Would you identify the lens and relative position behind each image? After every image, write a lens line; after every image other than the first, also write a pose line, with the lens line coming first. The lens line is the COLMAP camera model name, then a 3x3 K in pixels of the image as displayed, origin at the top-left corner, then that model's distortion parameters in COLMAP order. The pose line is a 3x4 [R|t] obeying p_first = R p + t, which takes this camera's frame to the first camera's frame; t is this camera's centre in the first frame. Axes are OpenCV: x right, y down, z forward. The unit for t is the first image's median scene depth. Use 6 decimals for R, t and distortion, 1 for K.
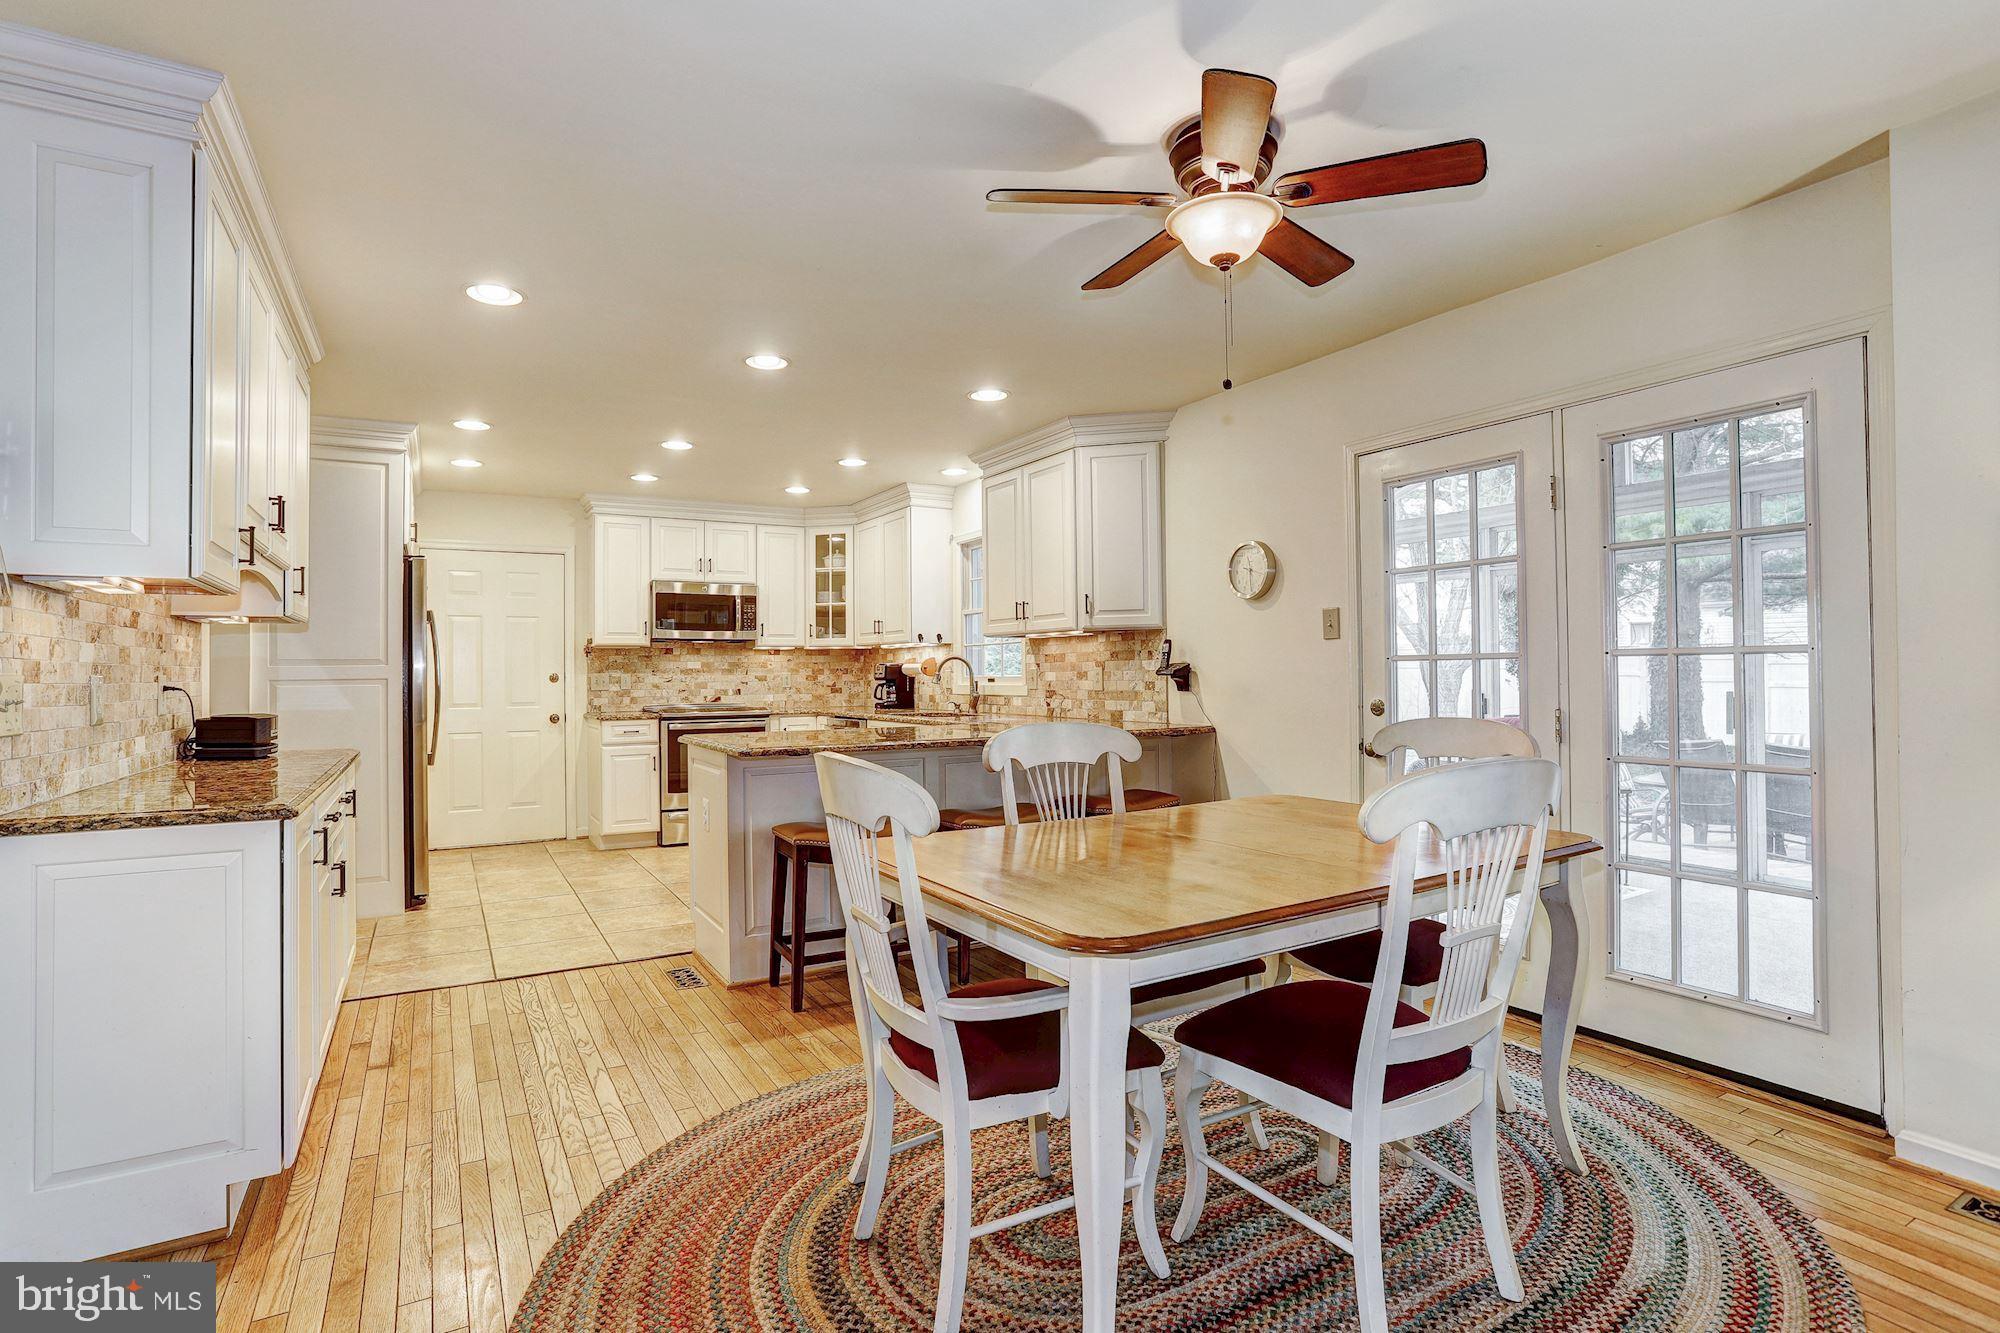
lens RADIAL K [[972.1, 0, 987.1], [0, 972.1, 663.7], [0, 0, 1]] dist [-0.055106, 0.025837]
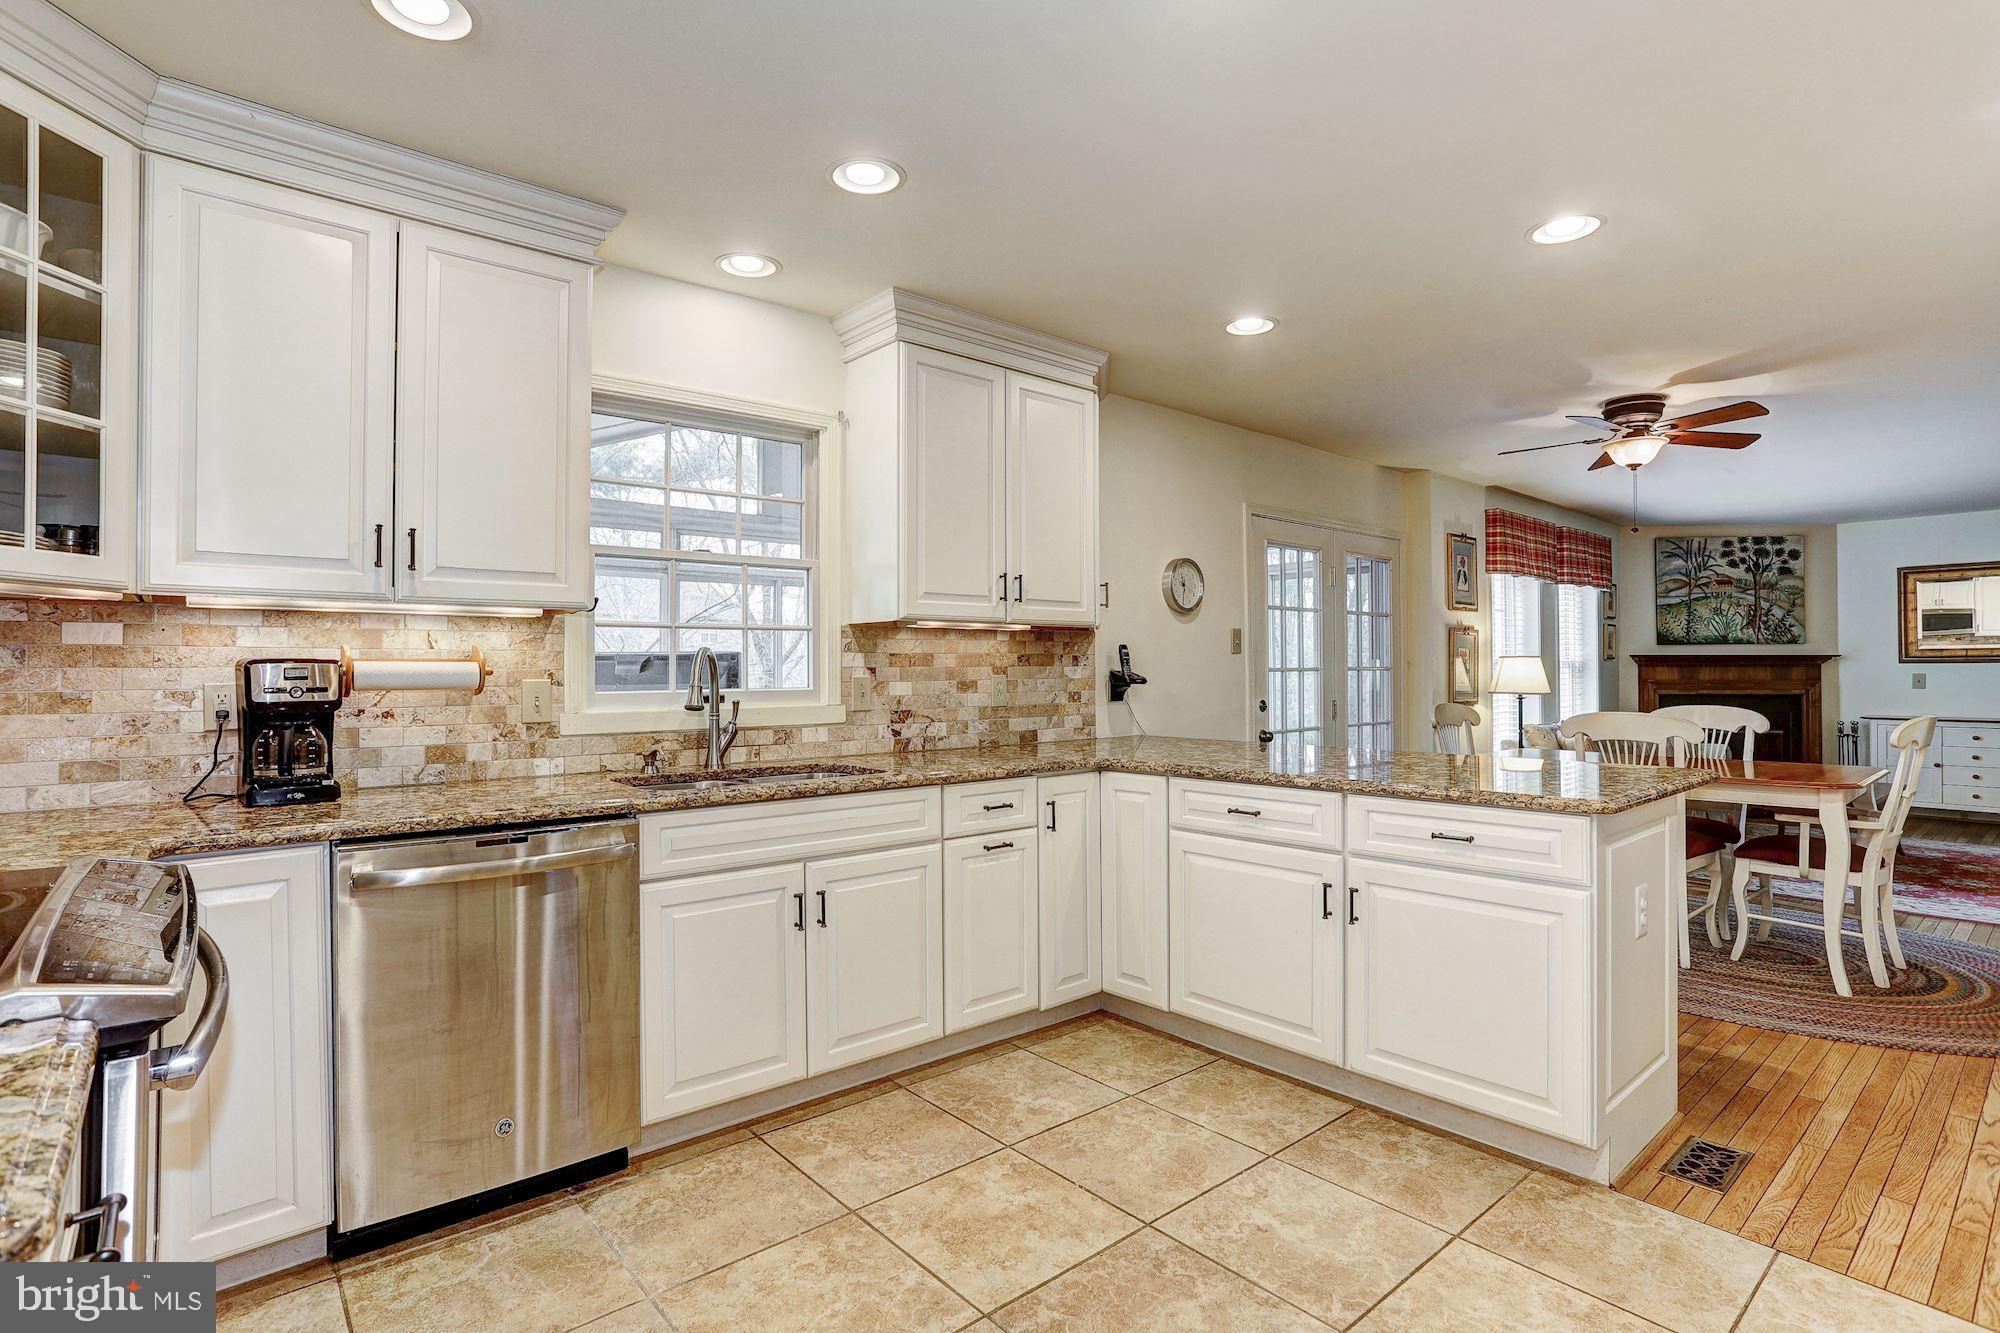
lens RADIAL K [[972.1, 0, 988.9], [0, 972.1, 661.9], [0, 0, 1]] dist [-0.055106, 0.025837]
pose [[-0.174294, 0.018169, 0.984526, -0.524733], [-0.004422, 0.999805, -0.019233, 0.007031], [-0.984684, -0.007706, -0.174180, 0.974125]]
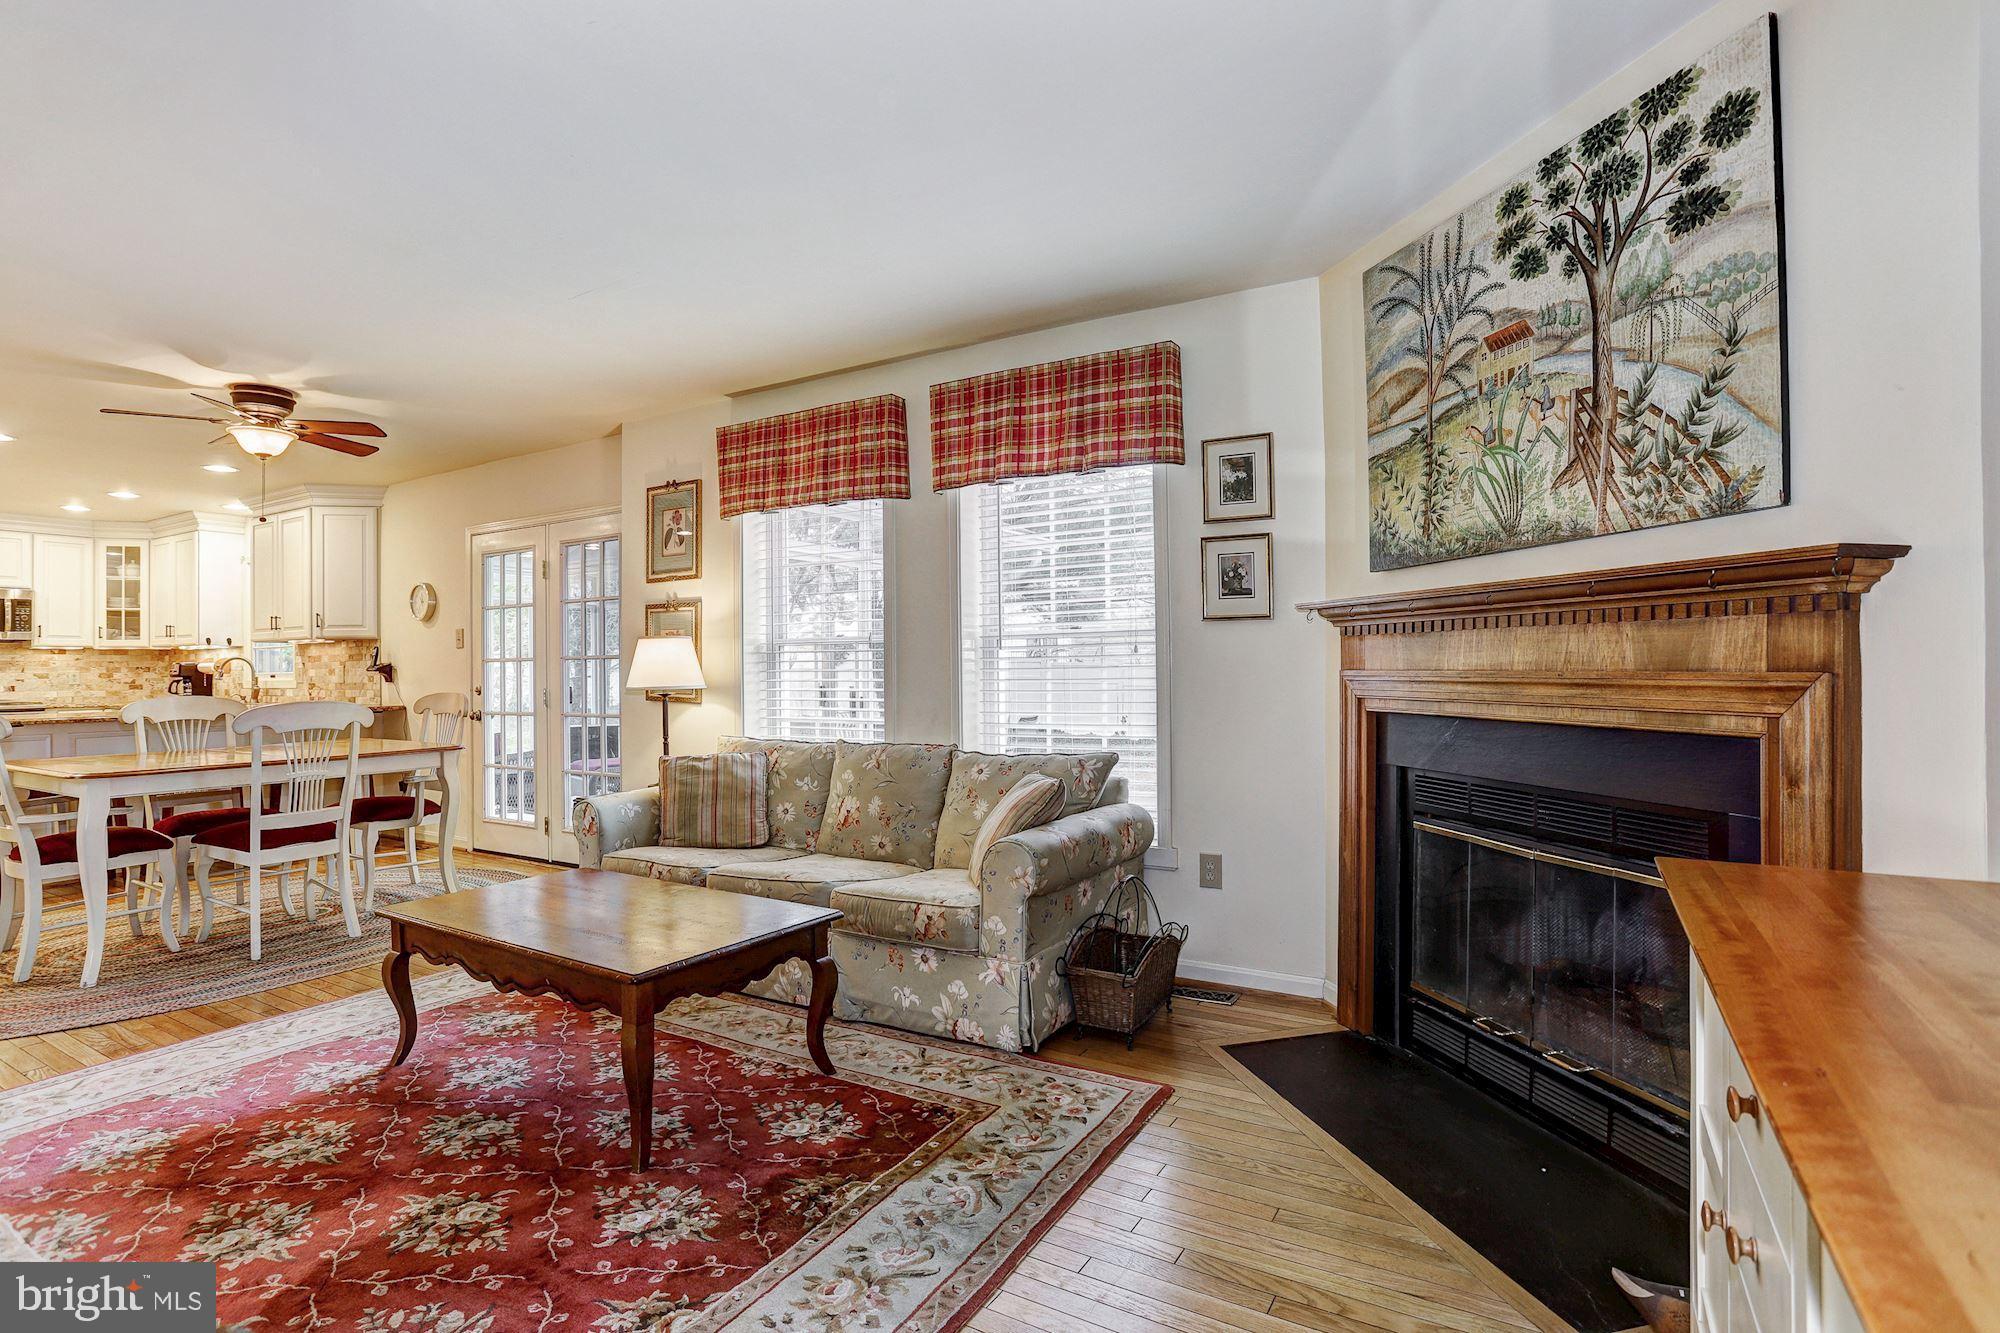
lens RADIAL K [[975.6, 0, 991.7], [0, 975.6, 665.4], [0, 0, 1]] dist [-0.047056, 0.018594]
pose [[0.878148, 0.003674, 0.478375, 0.233244], [-0.003593, 0.999993, -0.001085, 0.001062], [-0.478376, -0.000766, 0.878155, -0.524706]]
